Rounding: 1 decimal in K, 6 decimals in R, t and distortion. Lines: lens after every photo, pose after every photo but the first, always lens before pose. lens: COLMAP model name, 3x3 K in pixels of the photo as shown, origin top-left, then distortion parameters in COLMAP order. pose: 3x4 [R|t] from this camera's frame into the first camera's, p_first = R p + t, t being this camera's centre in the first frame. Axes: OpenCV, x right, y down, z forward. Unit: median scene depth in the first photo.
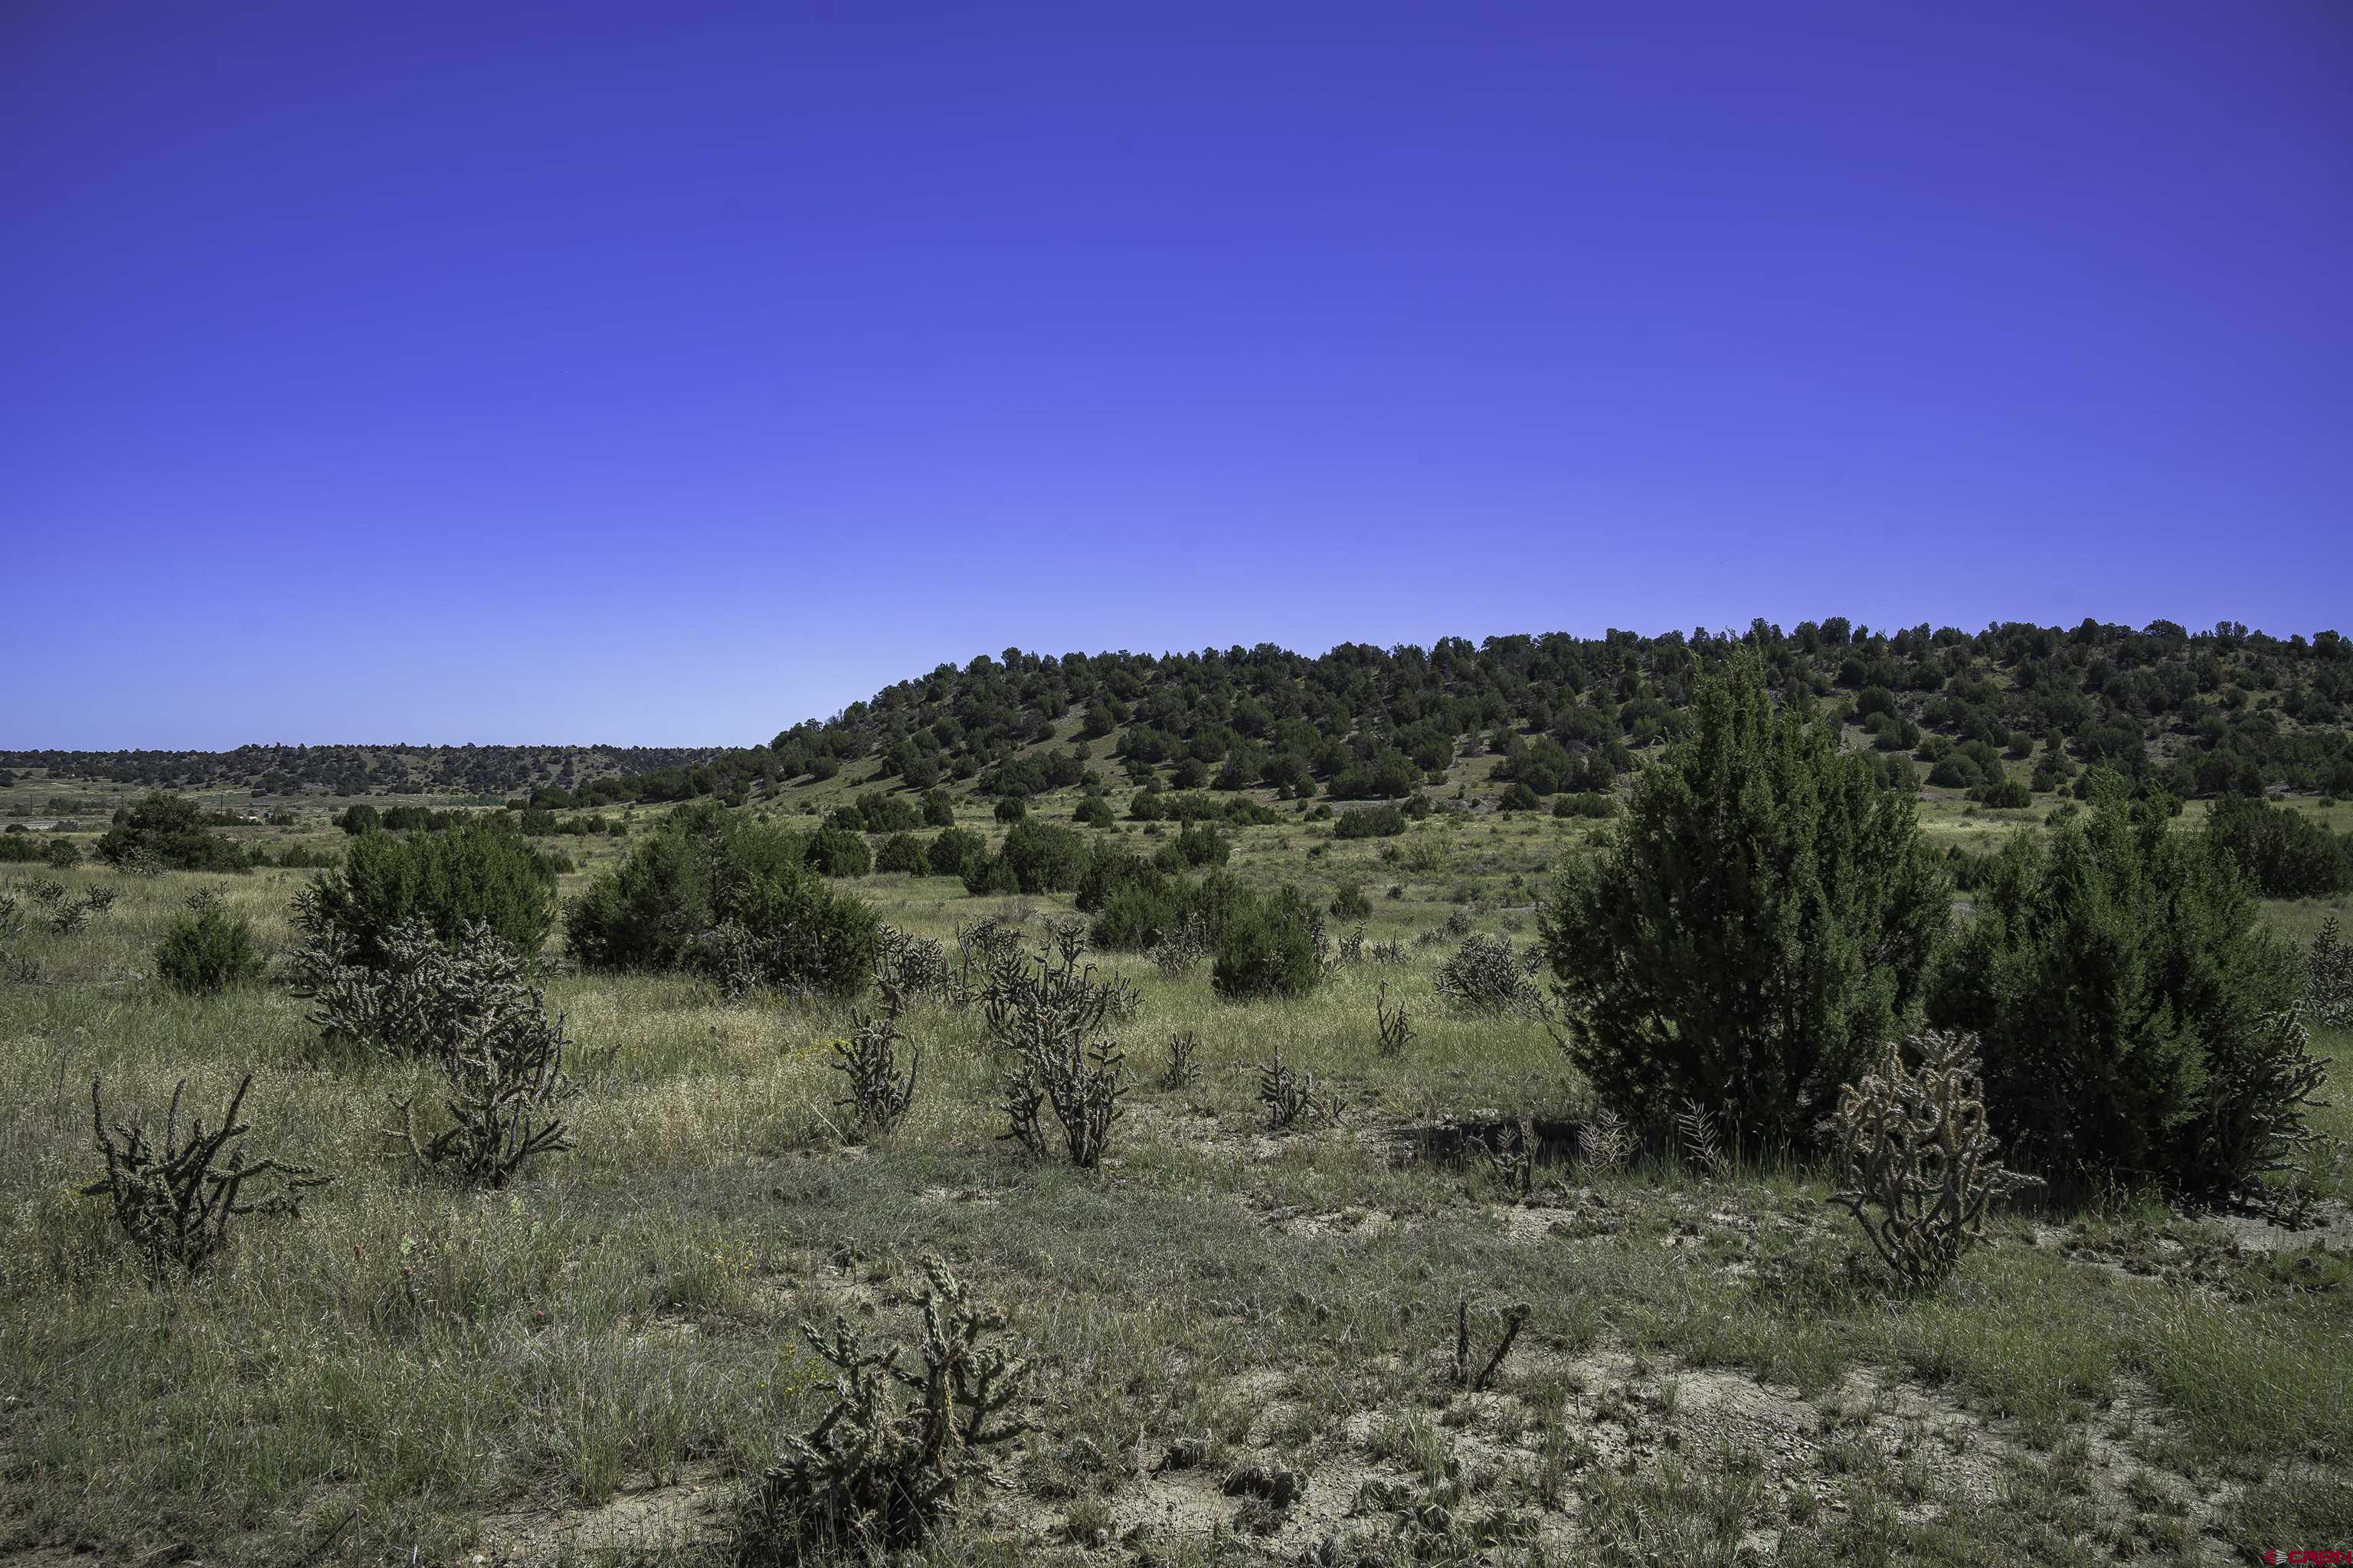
lens RADIAL K [[1576.5, 0, 1162.7], [0, 1576.5, 804.1], [0, 0, 1]] dist [-0.003282, -0.000479]
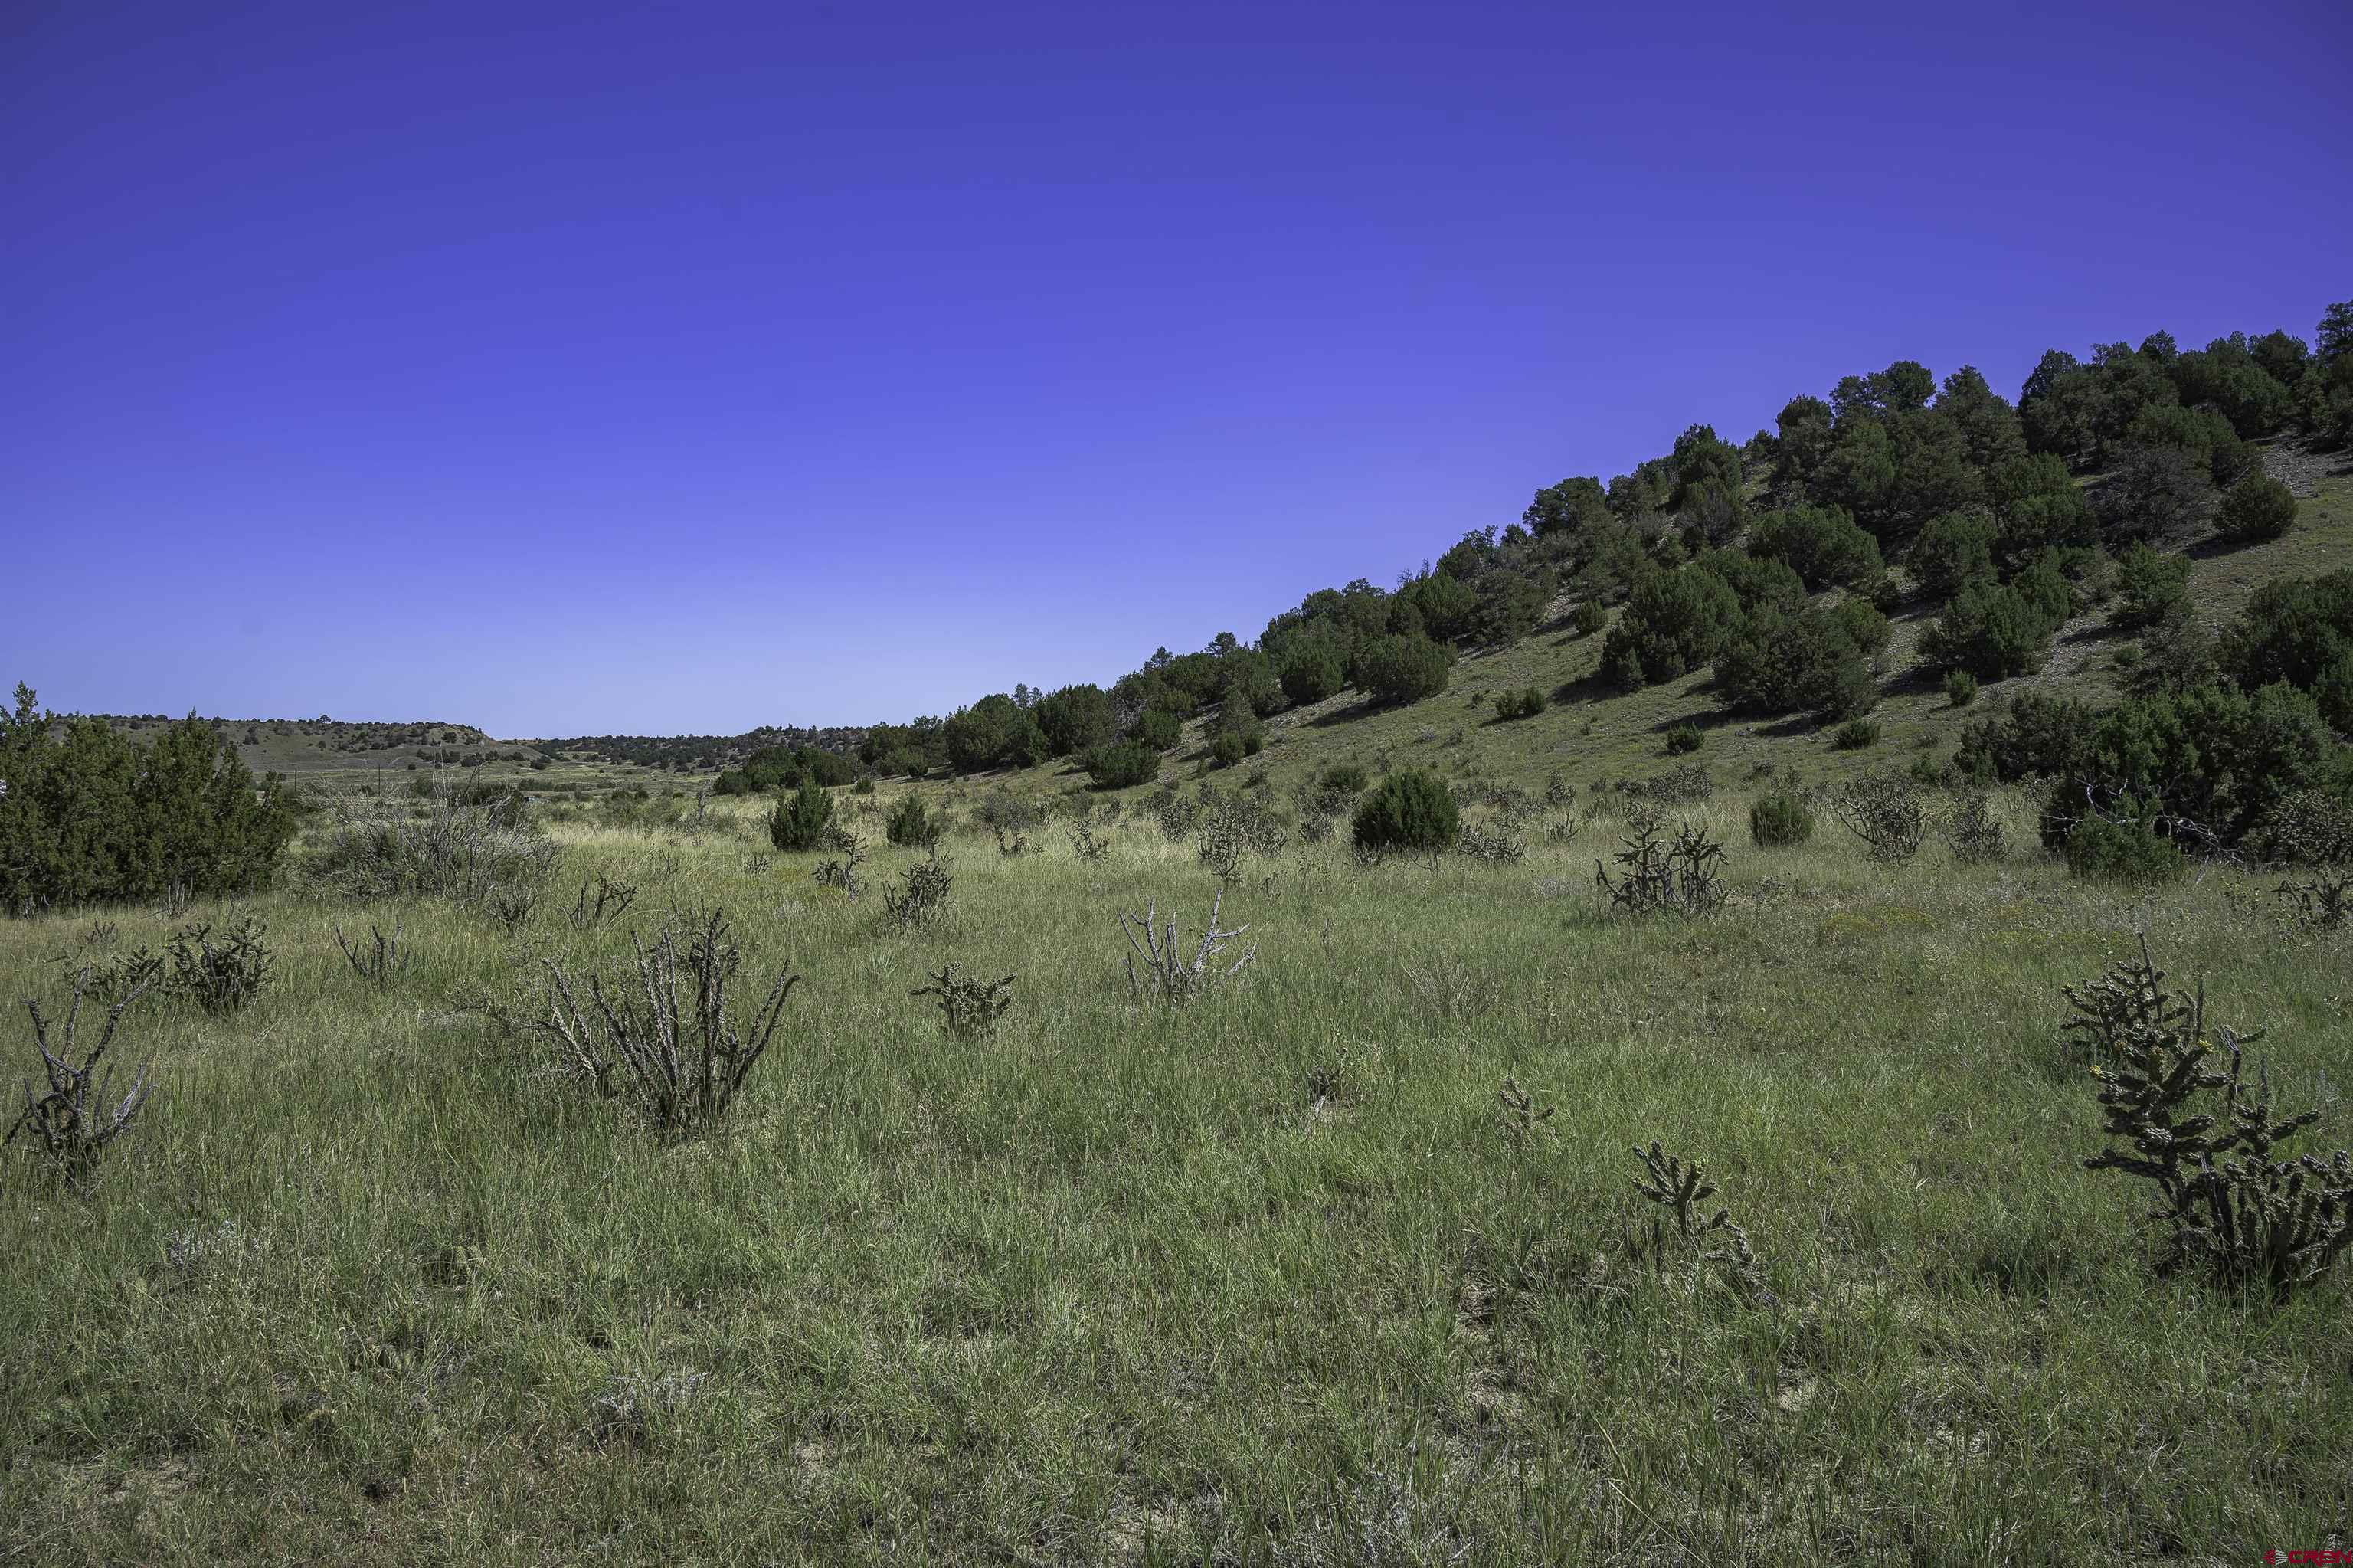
lens RADIAL K [[1576.5, 0, 1176.3], [0, 1576.5, 784.0], [0, 0, 1]] dist [-0.003282, -0.000479]
pose [[0.947102, 0.007415, -0.320846, -0.151010], [-0.010203, 0.999923, -0.007009, 0.002437], [0.320770, 0.009912, 0.947105, 0.664659]]
